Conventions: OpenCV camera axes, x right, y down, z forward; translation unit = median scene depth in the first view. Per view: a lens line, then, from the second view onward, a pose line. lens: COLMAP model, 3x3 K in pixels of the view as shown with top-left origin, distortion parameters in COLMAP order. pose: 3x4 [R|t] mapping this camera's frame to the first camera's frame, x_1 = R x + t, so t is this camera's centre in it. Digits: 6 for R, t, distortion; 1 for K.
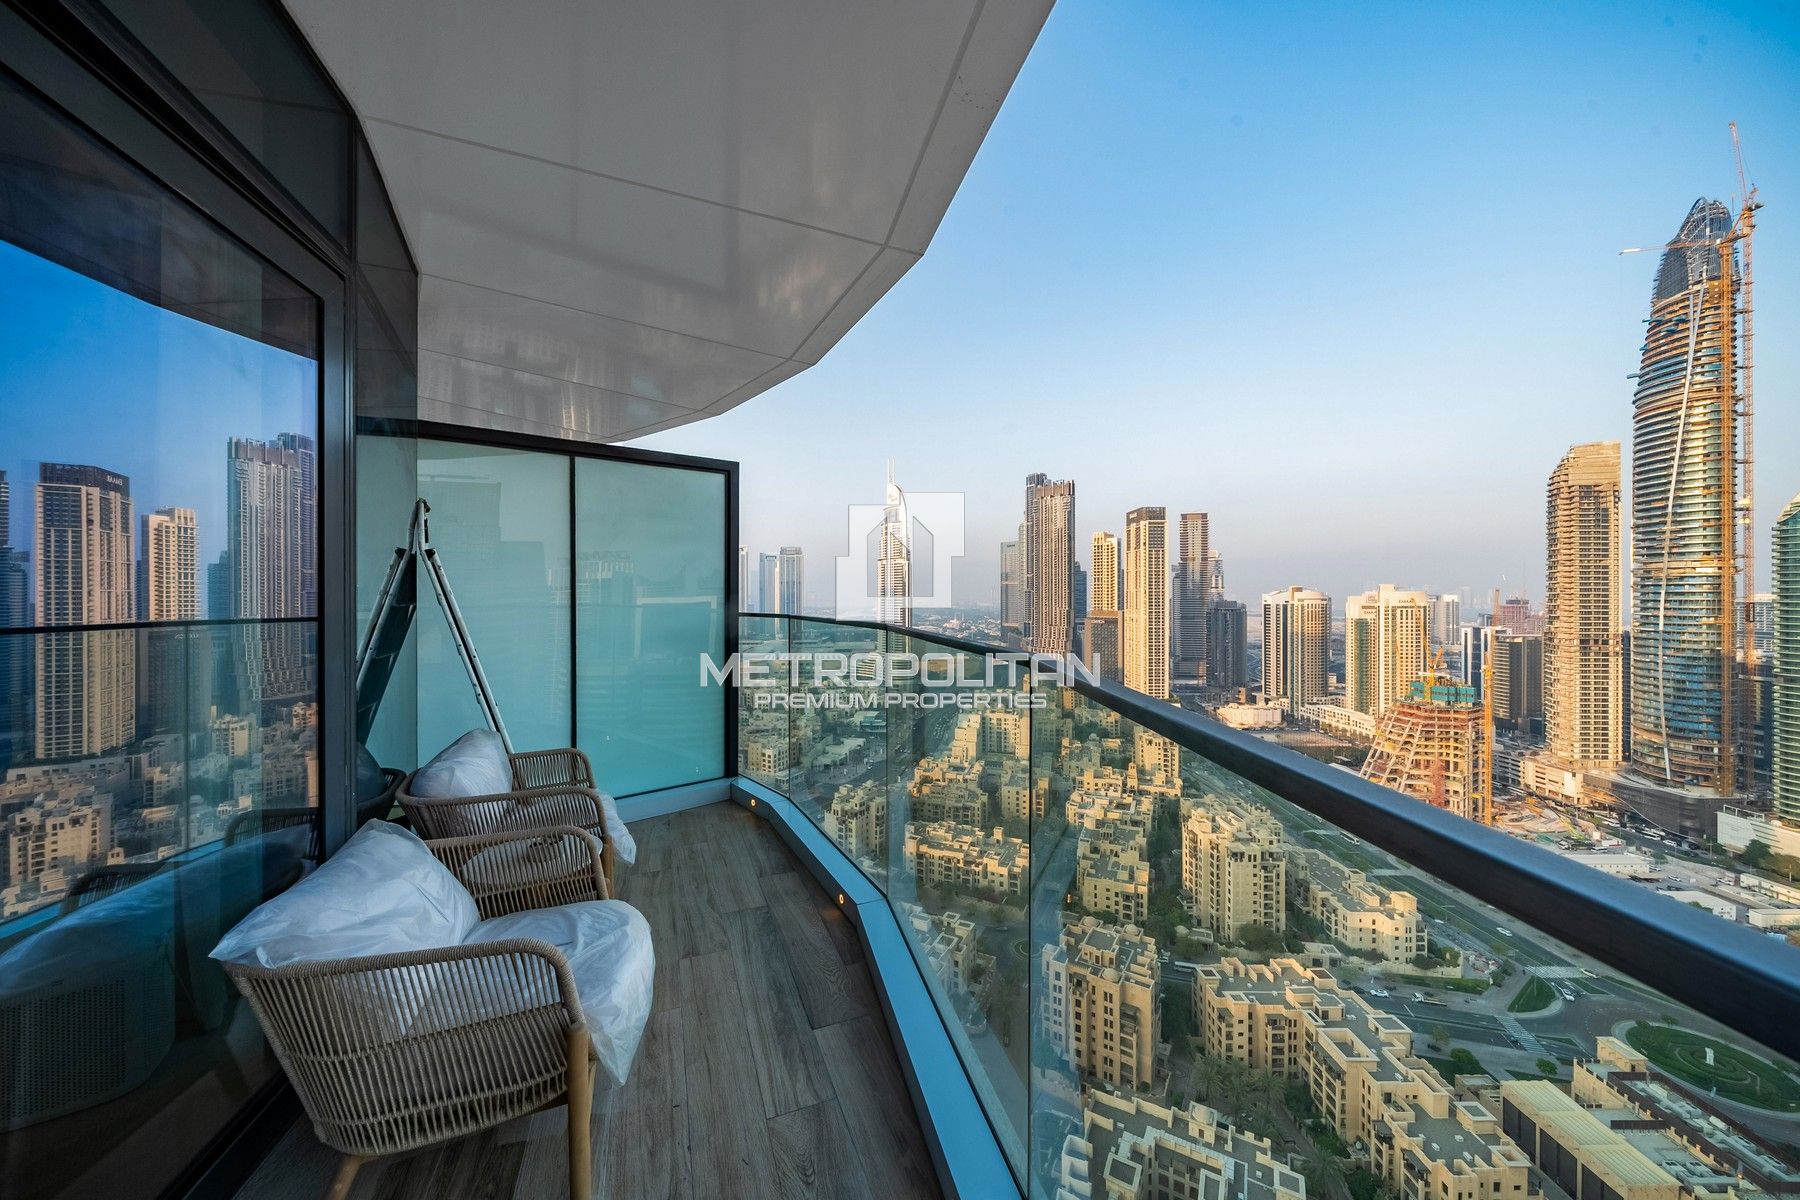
lens RADIAL K [[627.1, 0, 894.9], [0, 627.1, 593.3], [0, 0, 1]] dist [-0.005435, -0.000093]
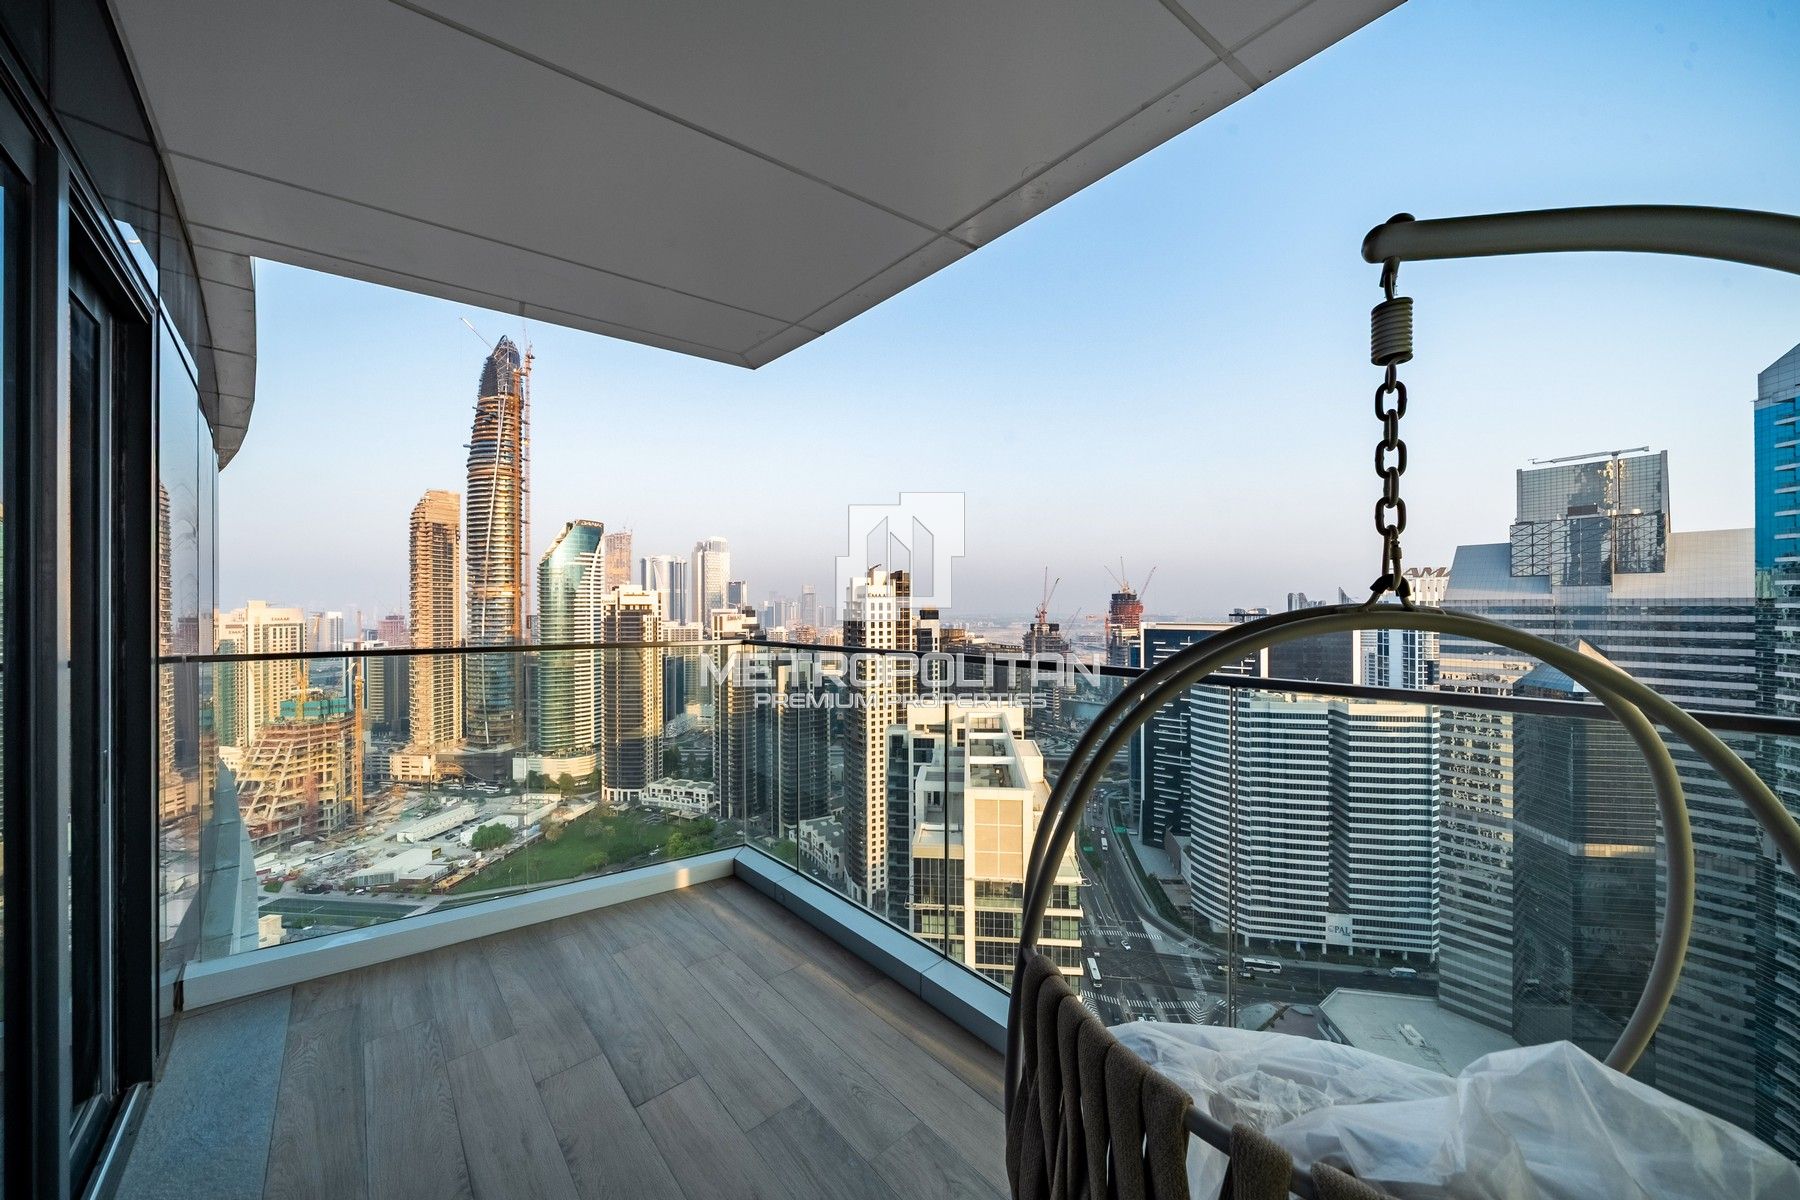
lens RADIAL K [[626.4, 0, 929.1], [0, 626.4, 605.3], [0, 0, 1]] dist [-0.006260, -0.000231]
pose [[0.094836, 0.002608, 0.995489, -0.052650], [0.003784, 0.999988, -0.002980, -0.001531], [-0.995486, 0.004049, 0.094825, -0.121824]]
